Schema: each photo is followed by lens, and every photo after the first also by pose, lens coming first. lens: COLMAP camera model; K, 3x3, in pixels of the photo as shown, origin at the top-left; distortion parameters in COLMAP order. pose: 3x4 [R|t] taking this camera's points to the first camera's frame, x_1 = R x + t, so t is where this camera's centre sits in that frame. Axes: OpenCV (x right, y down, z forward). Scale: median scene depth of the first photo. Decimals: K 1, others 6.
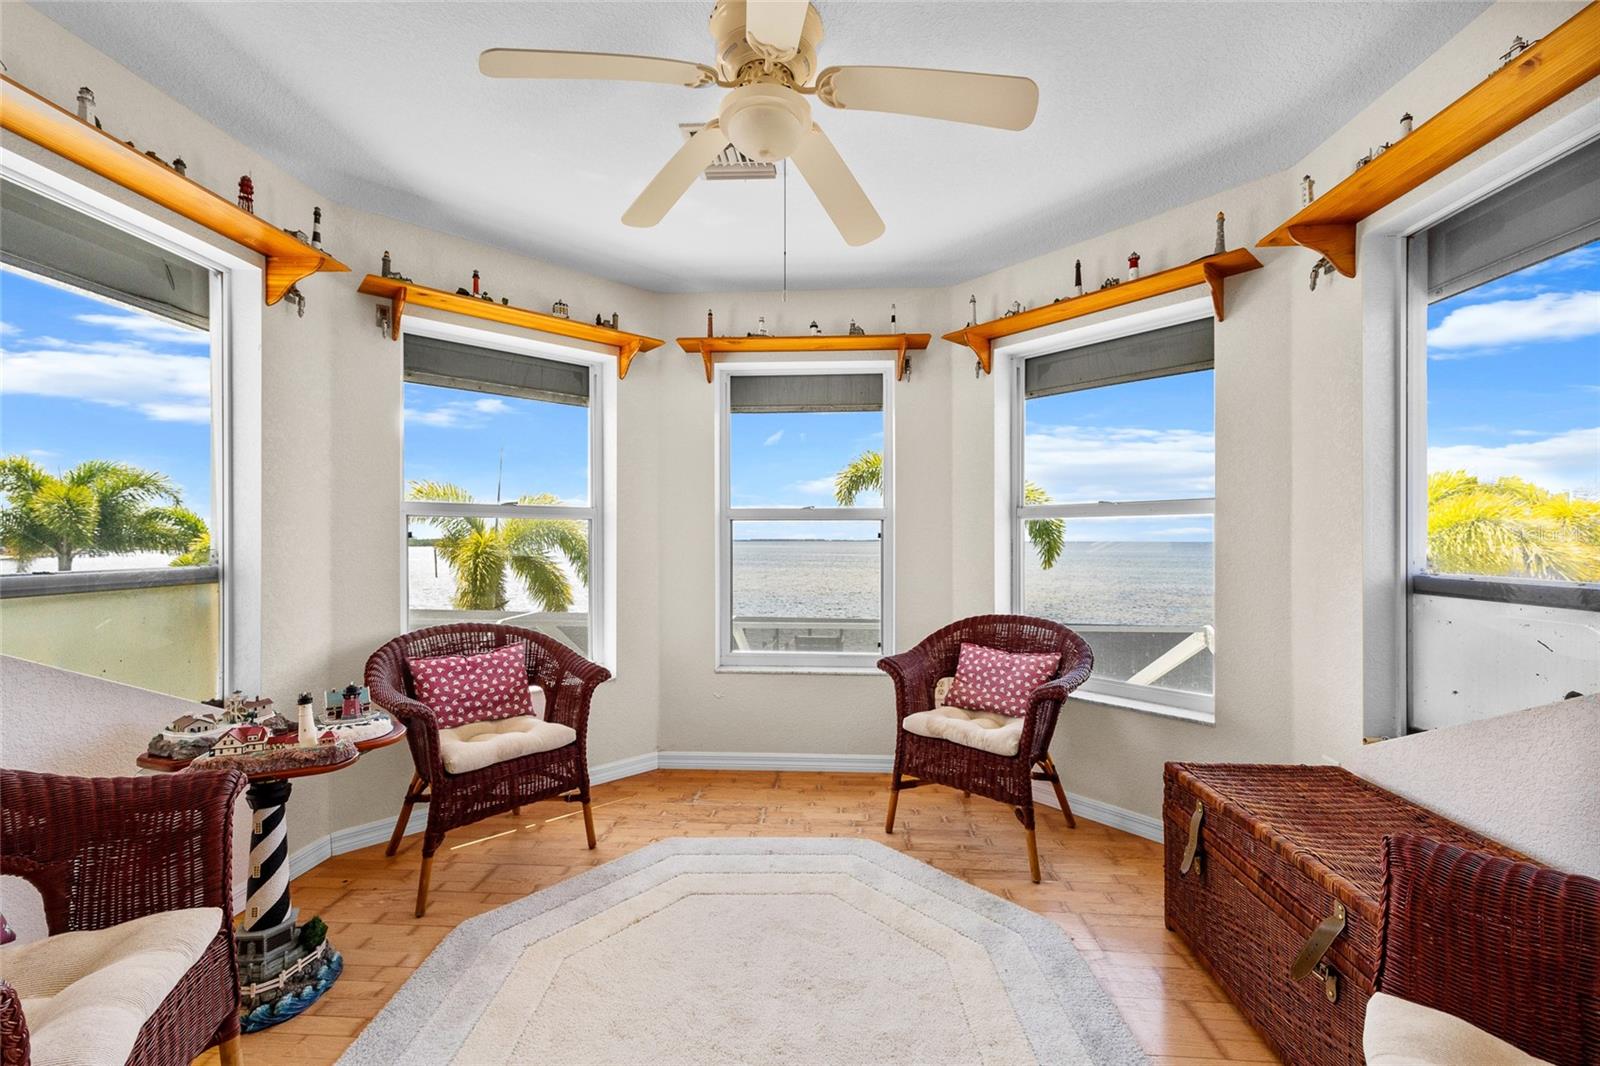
lens RADIAL K [[650.1, 0, 799.3], [0, 650.1, 539.6], [0, 0, 1]] dist [0.002083, 0.000086]
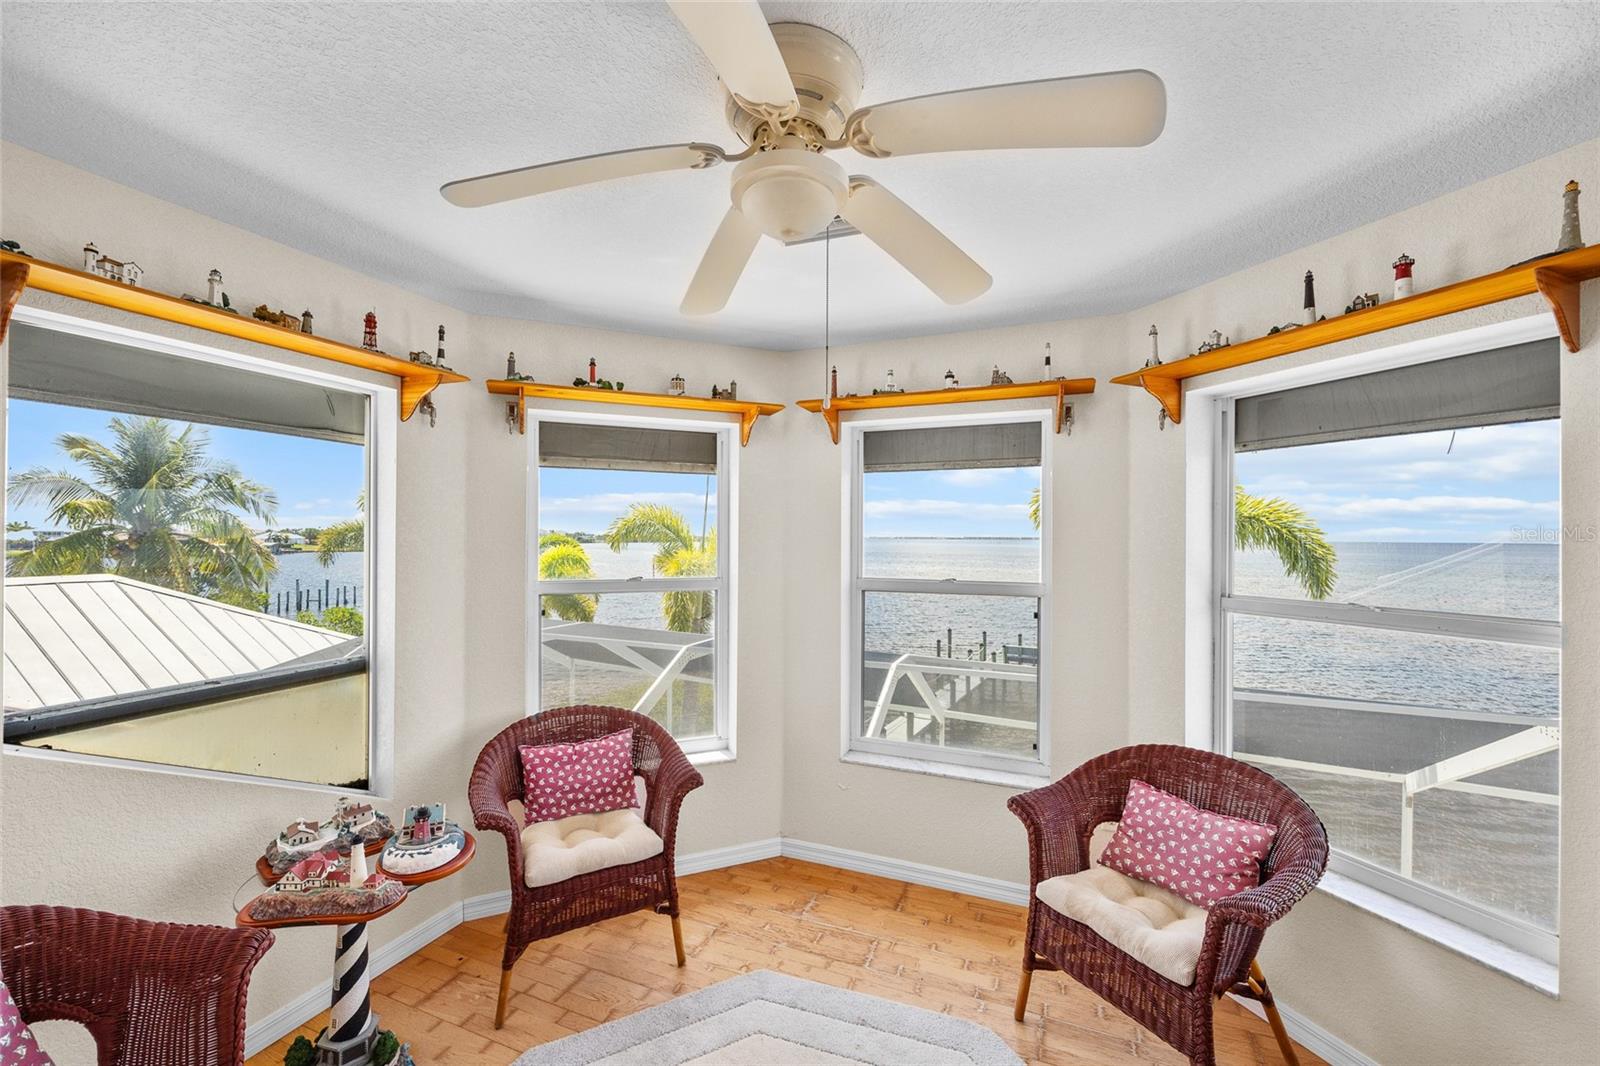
lens RADIAL K [[636.0, 0, 797.1], [0, 636.0, 536.0], [0, 0, 1]] dist [-0.001426, -0.000484]
pose [[0.946514, 0.004973, -0.322624, 0.130492], [-0.006048, 0.999979, -0.002331, -0.142586], [0.322606, 0.004158, 0.946524, 0.173110]]
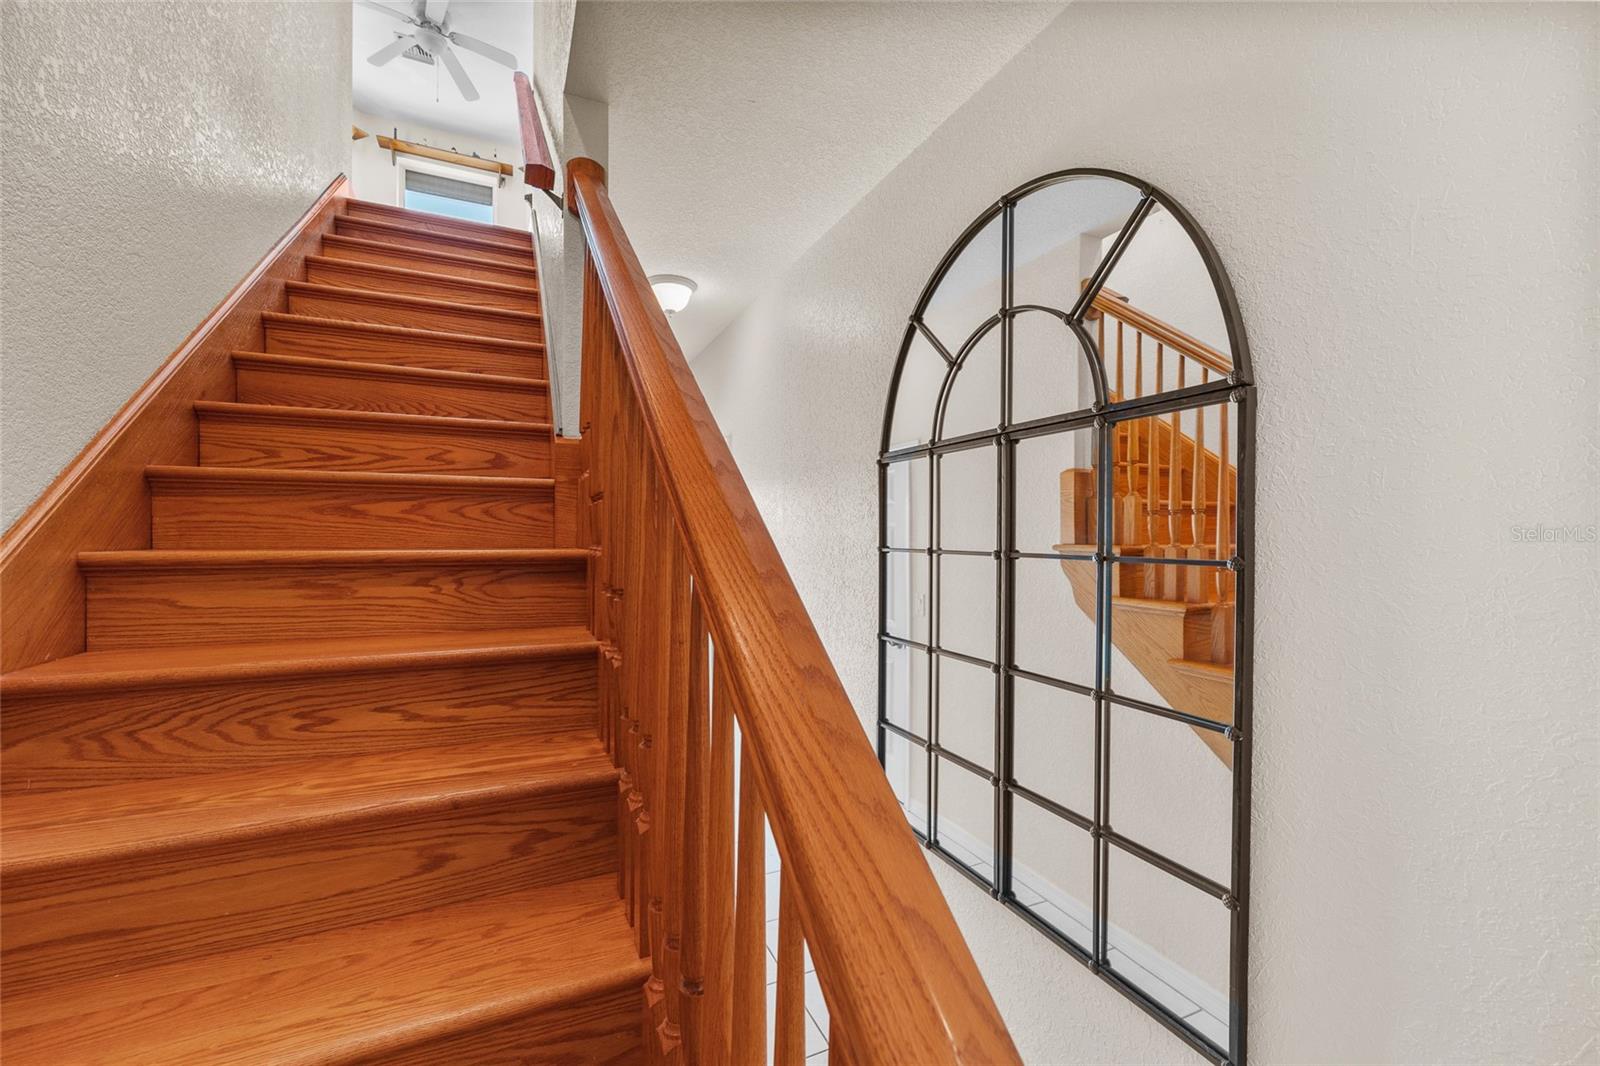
lens RADIAL K [[650.1, 0, 799.3], [0, 650.1, 539.6], [0, 0, 1]] dist [0.002083, 0.000086]
pose [[0.884268, 0.001983, 0.466975, 0.037799], [-0.003235, 0.999993, 0.001879, 1.160893], [-0.466968, -0.003172, 0.884269, -1.735408]]
